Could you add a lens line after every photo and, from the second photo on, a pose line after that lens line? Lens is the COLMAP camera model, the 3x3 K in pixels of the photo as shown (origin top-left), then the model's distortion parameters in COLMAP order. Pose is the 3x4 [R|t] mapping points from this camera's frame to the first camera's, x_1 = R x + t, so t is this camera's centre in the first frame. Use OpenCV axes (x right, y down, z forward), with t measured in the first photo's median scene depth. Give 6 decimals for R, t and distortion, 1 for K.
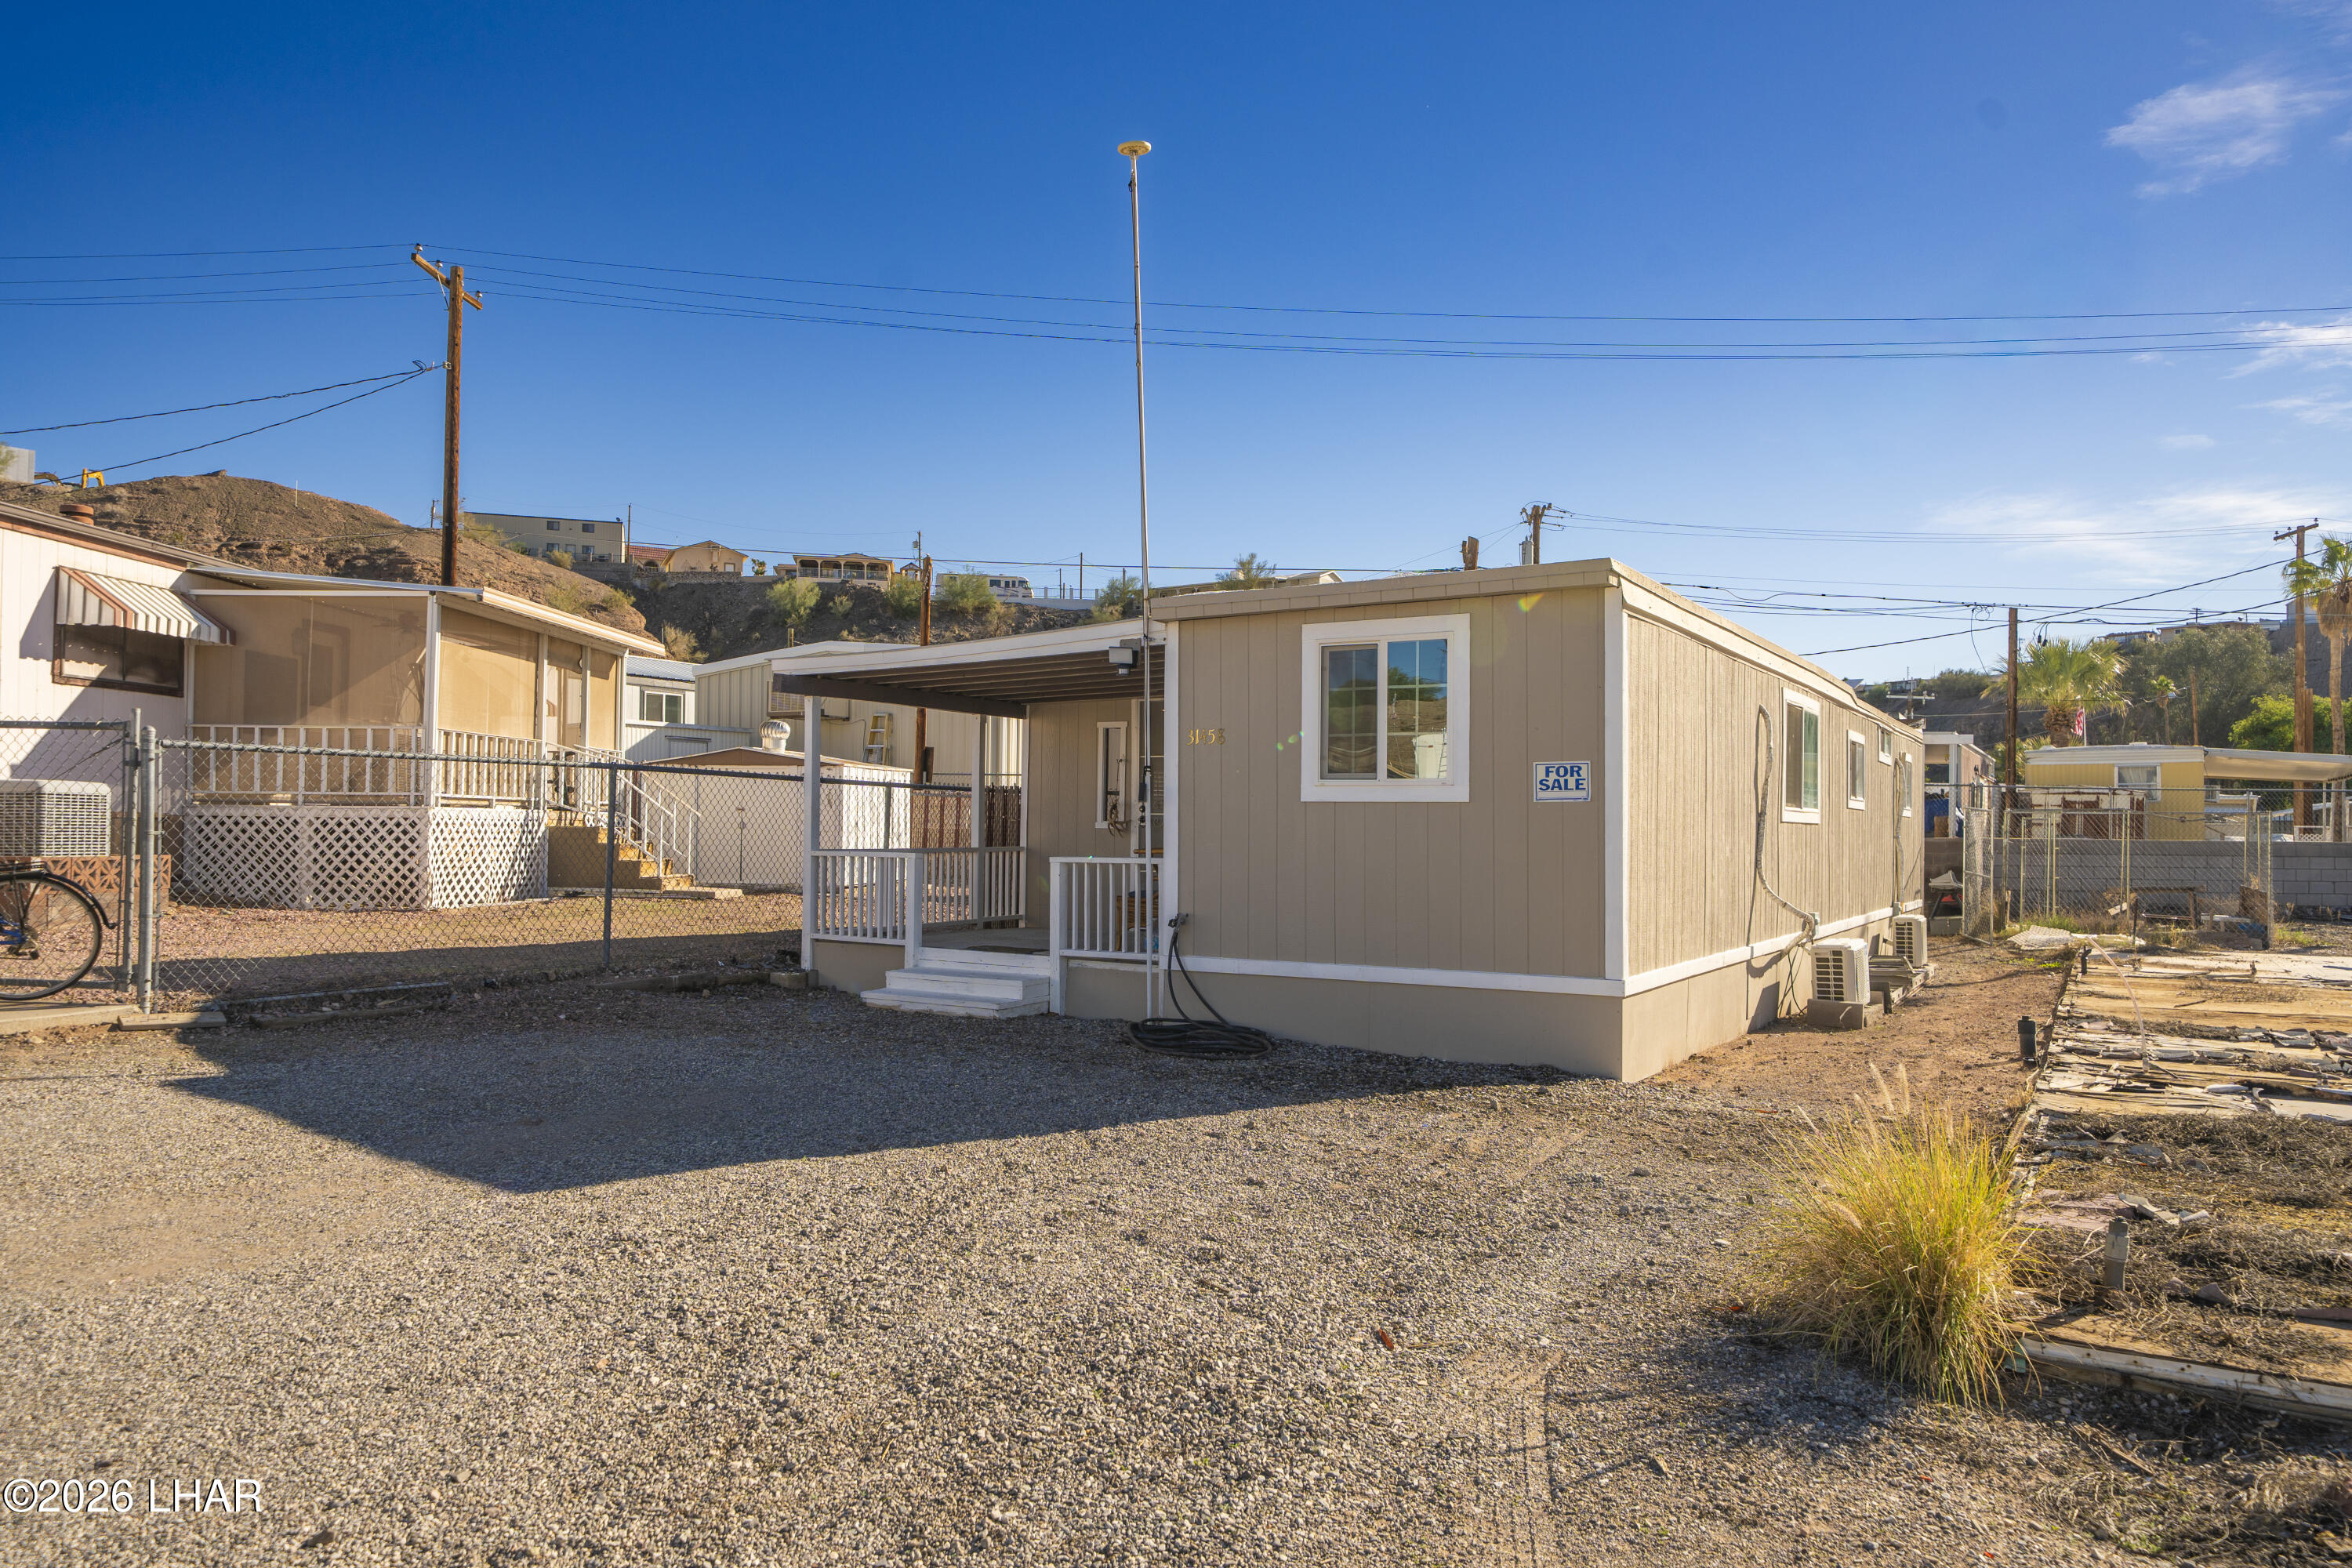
lens RADIAL K [[1564.9, 0, 1163.7], [0, 1564.9, 833.4], [0, 0, 1]] dist [0.004790, 0.006190]
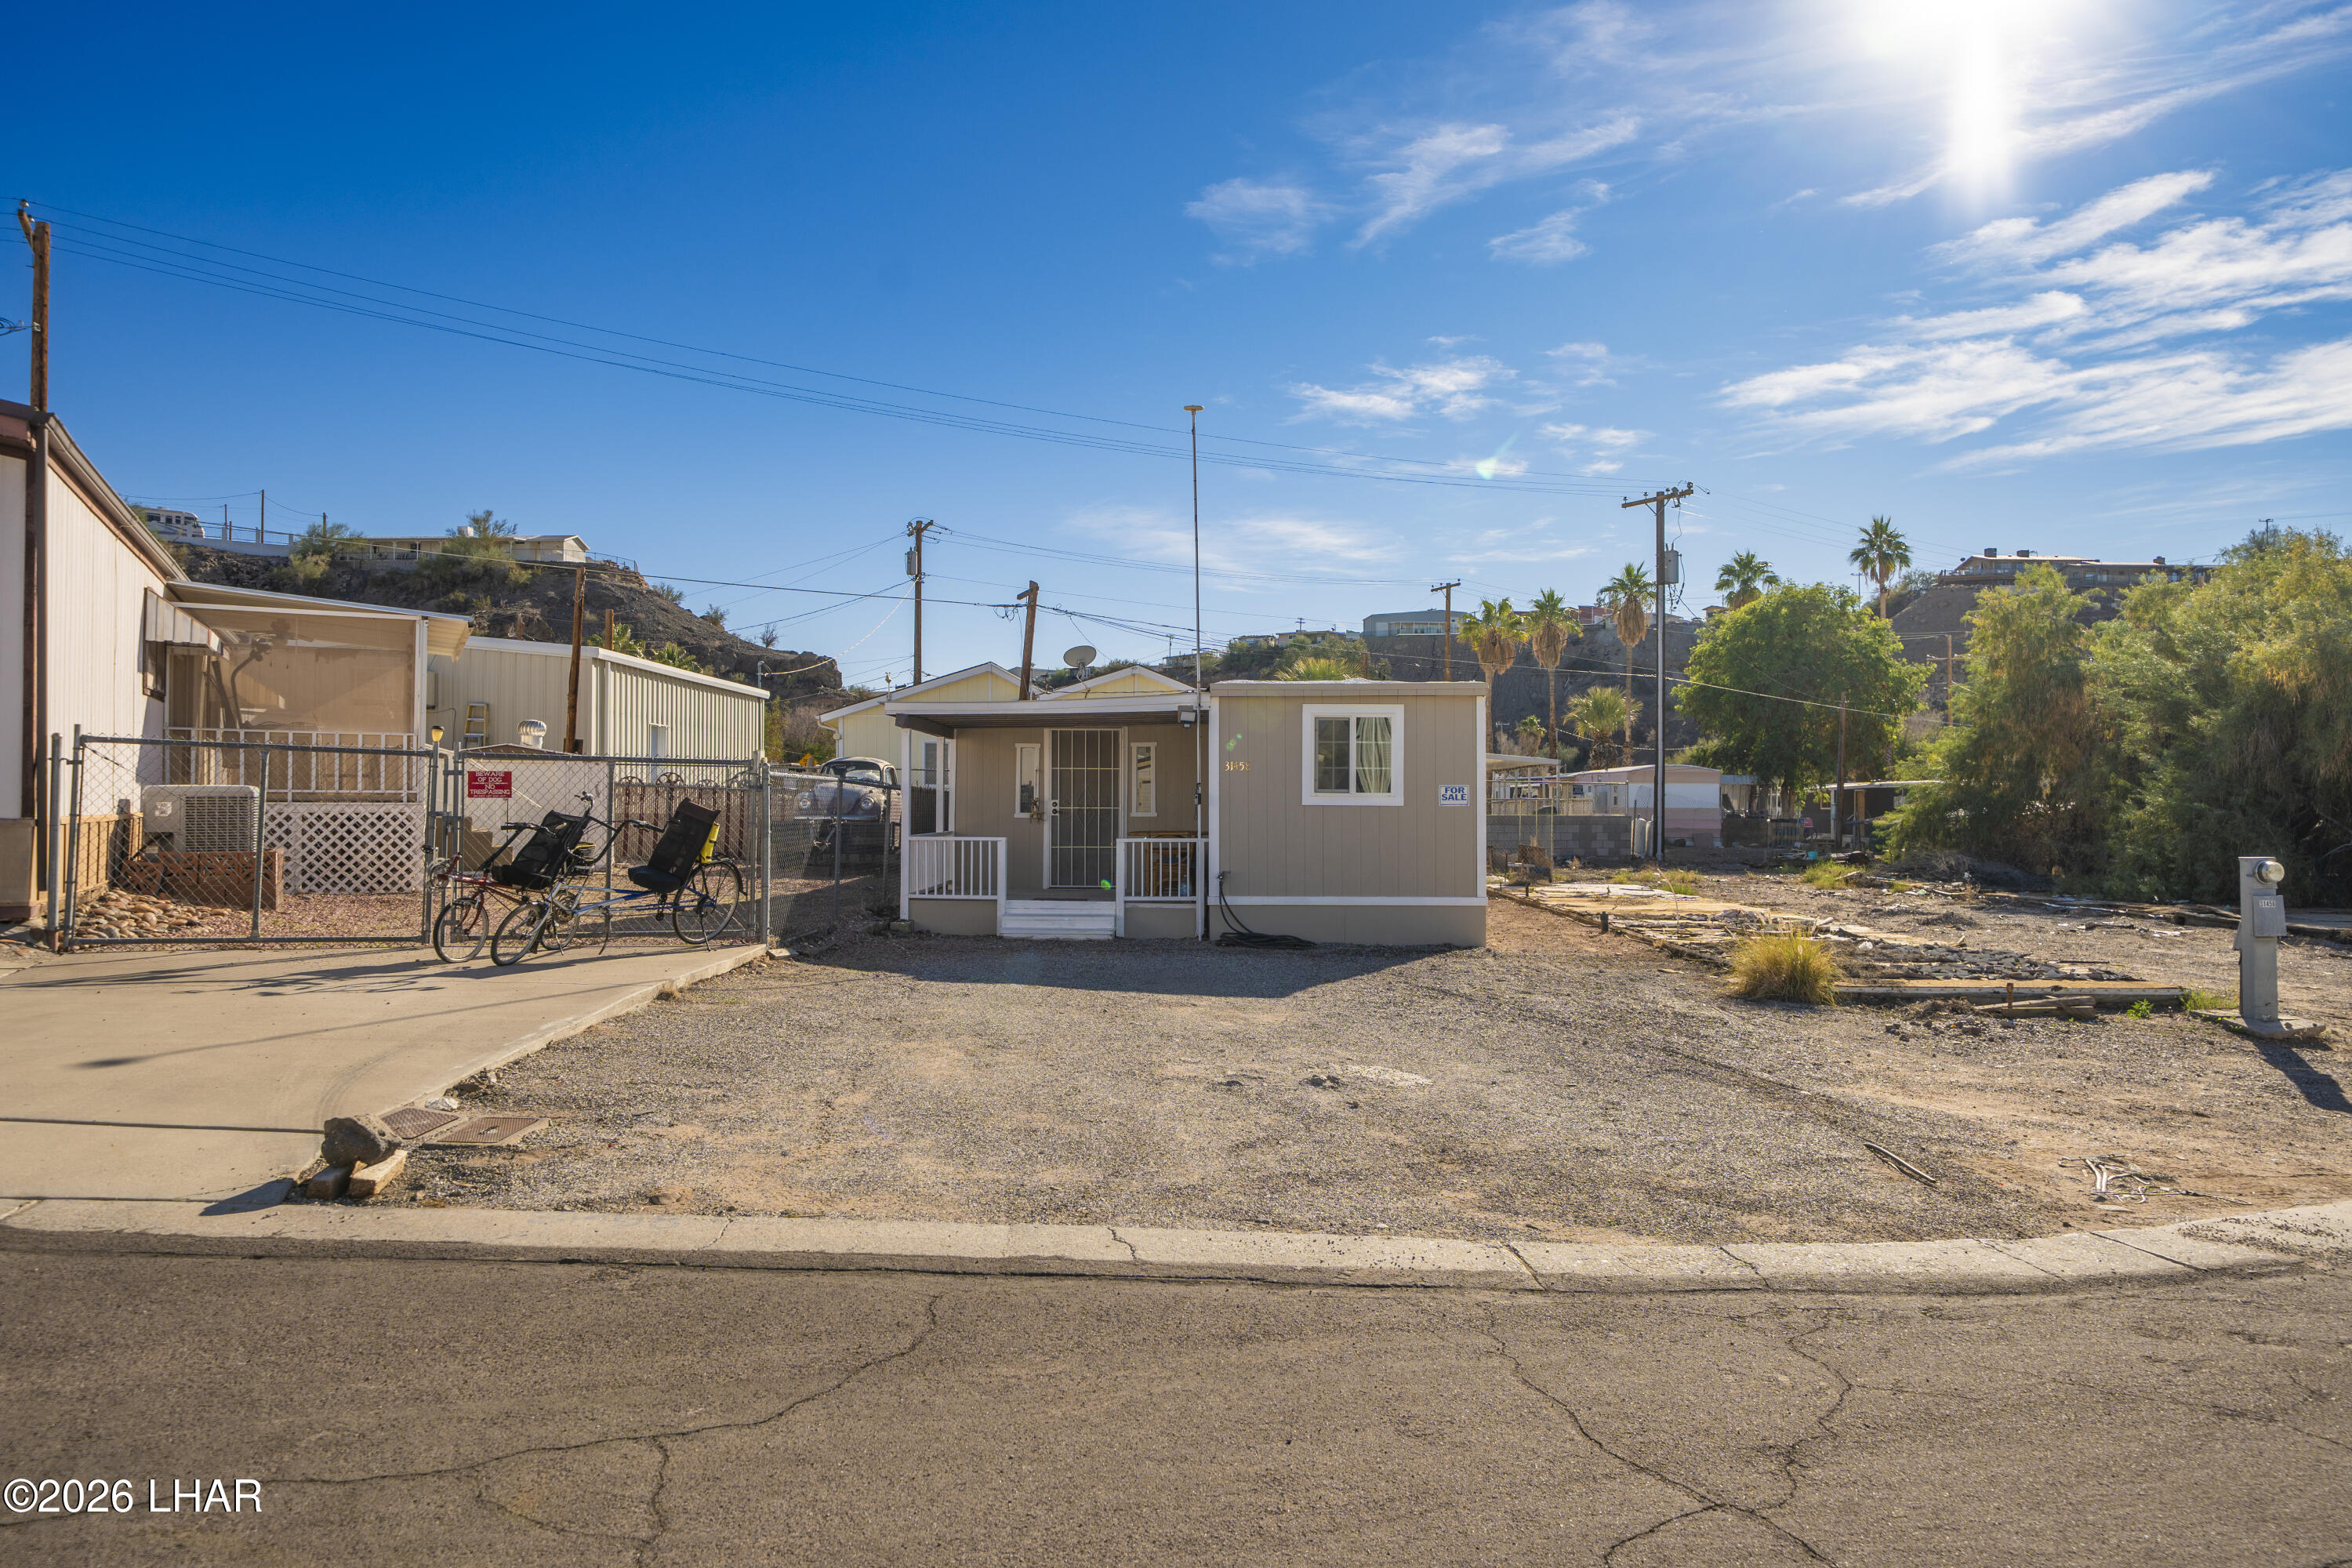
lens RADIAL K [[1564.9, 0, 1189.4], [0, 1564.9, 779.7], [0, 0, 1]] dist [0.004790, 0.006190]
pose [[0.860221, 0.002646, 0.509915, -0.613107], [0.004659, 0.999904, -0.013049, -0.017635], [-0.509901, 0.013601, 0.860126, -0.299653]]
